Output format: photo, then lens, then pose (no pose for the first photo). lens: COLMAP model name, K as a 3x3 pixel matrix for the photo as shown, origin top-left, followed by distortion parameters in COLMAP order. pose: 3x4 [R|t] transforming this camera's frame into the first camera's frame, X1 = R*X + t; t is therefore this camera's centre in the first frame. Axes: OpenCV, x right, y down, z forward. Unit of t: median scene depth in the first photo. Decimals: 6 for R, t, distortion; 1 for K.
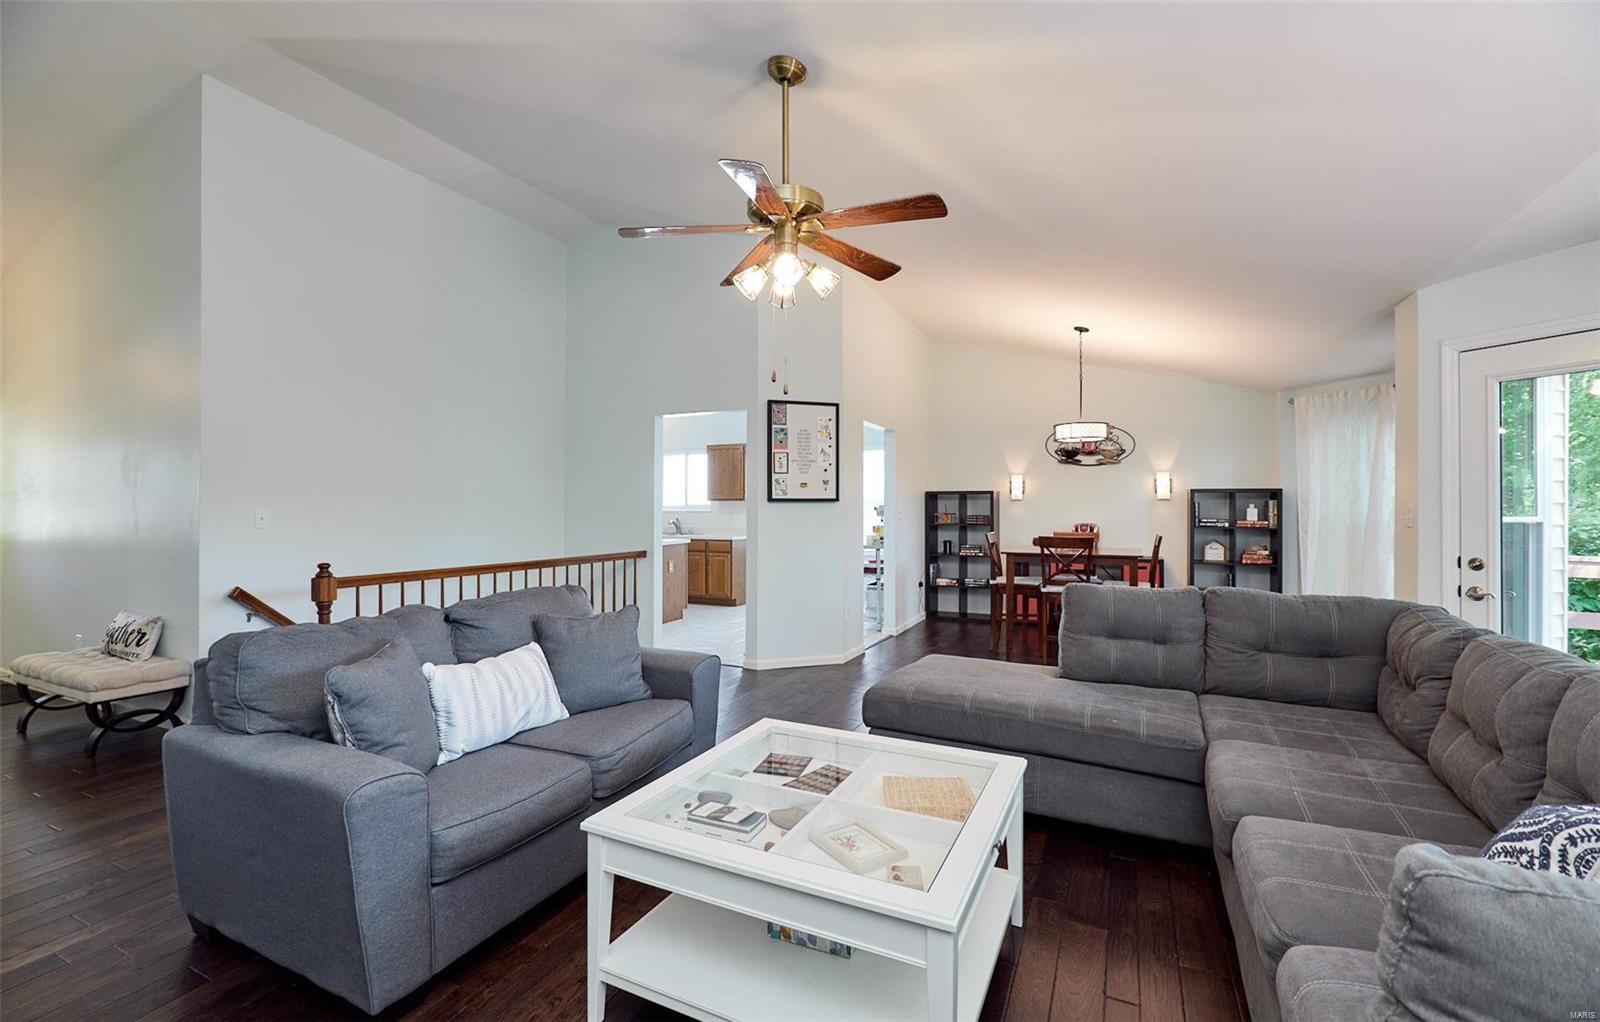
lens RADIAL K [[685.3, 0, 805.2], [0, 685.3, 502.6], [0, 0, 1]] dist [-0.015095, 0.004370]
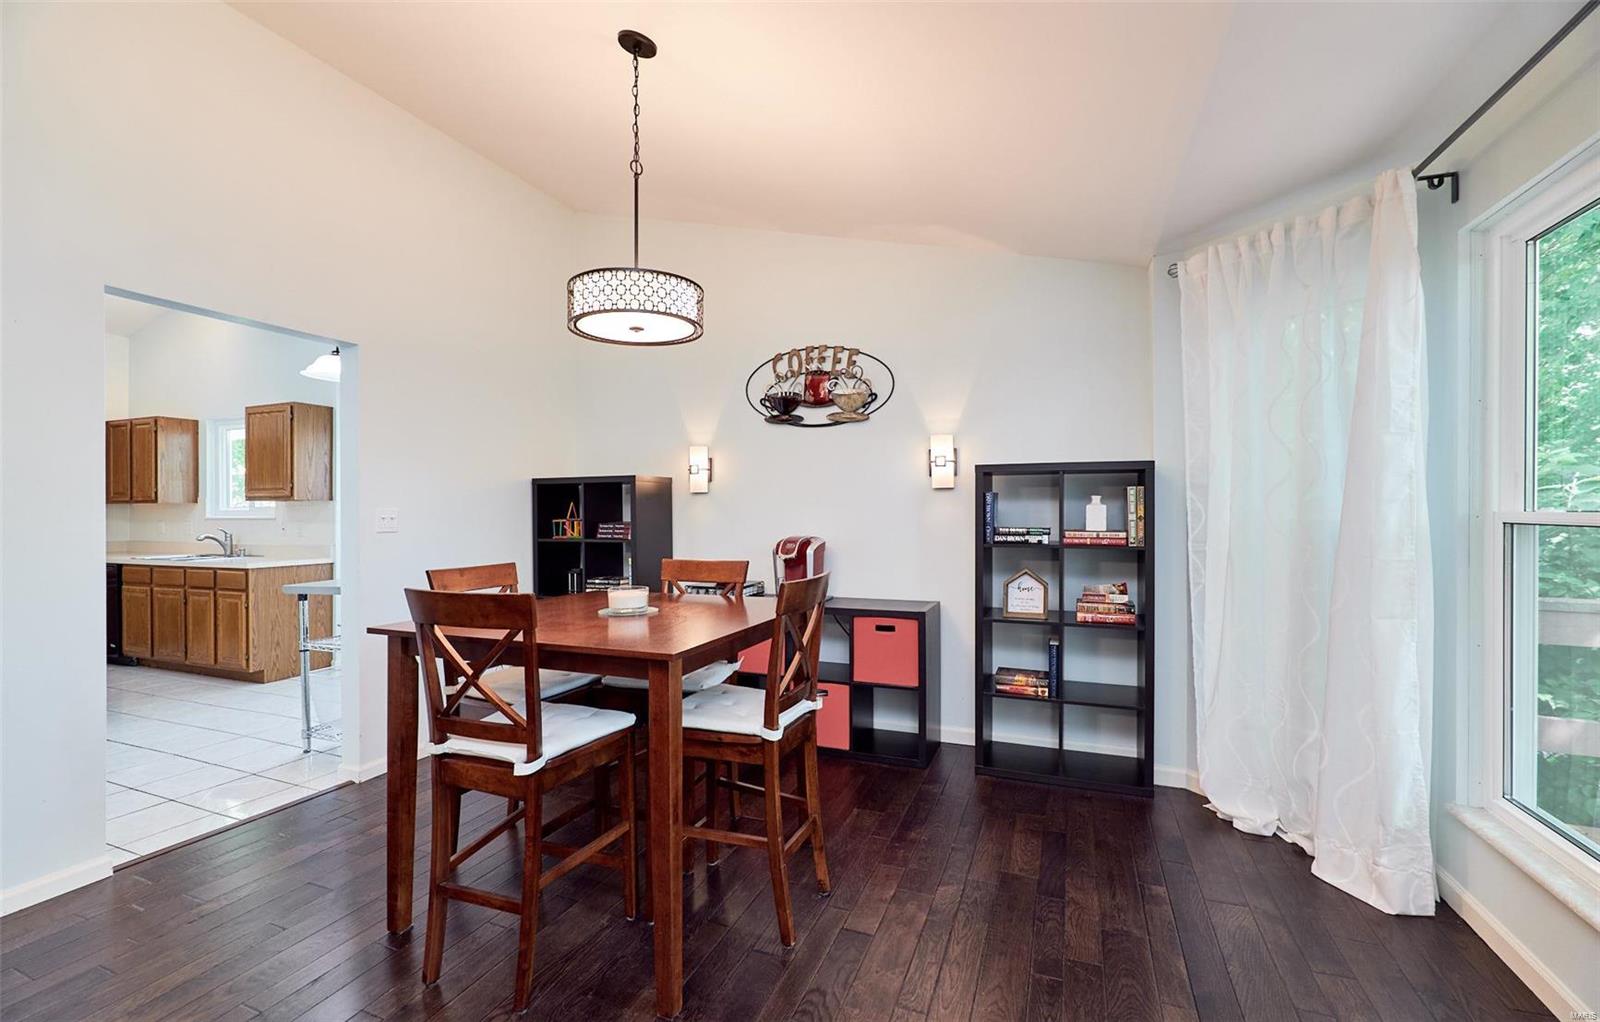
lens RADIAL K [[685.3, 0, 803.9], [0, 685.3, 511.5], [0, 0, 1]] dist [-0.015095, 0.004370]
pose [[0.998132, -0.006563, 0.060734, 0.409251], [0.006203, 0.999962, 0.006114, 0.008756], [-0.060772, -0.005726, 0.998135, 0.520563]]
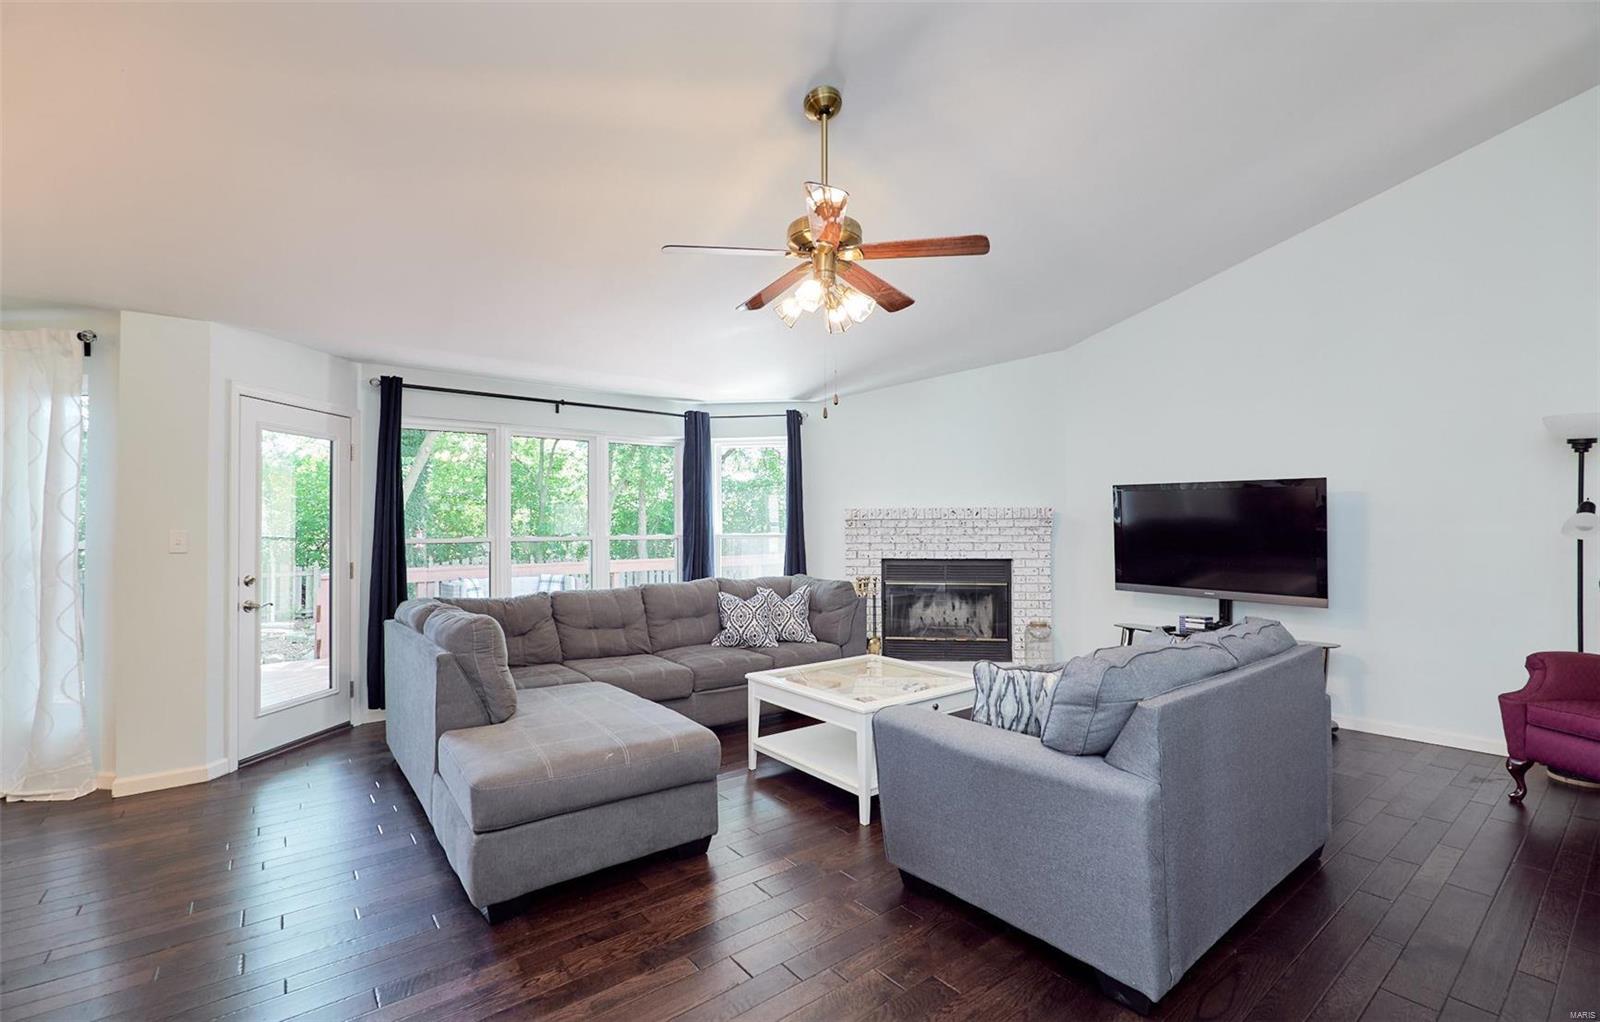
lens RADIAL K [[685.3, 0, 800.0], [0, 685.3, 515.2], [0, 0, 1]] dist [-0.015095, 0.004370]
pose [[-0.893770, 0.013307, 0.448327, -0.177337], [0.004546, 0.999777, -0.020610, 0.002247], [-0.448502, -0.016383, -0.893632, 0.772177]]
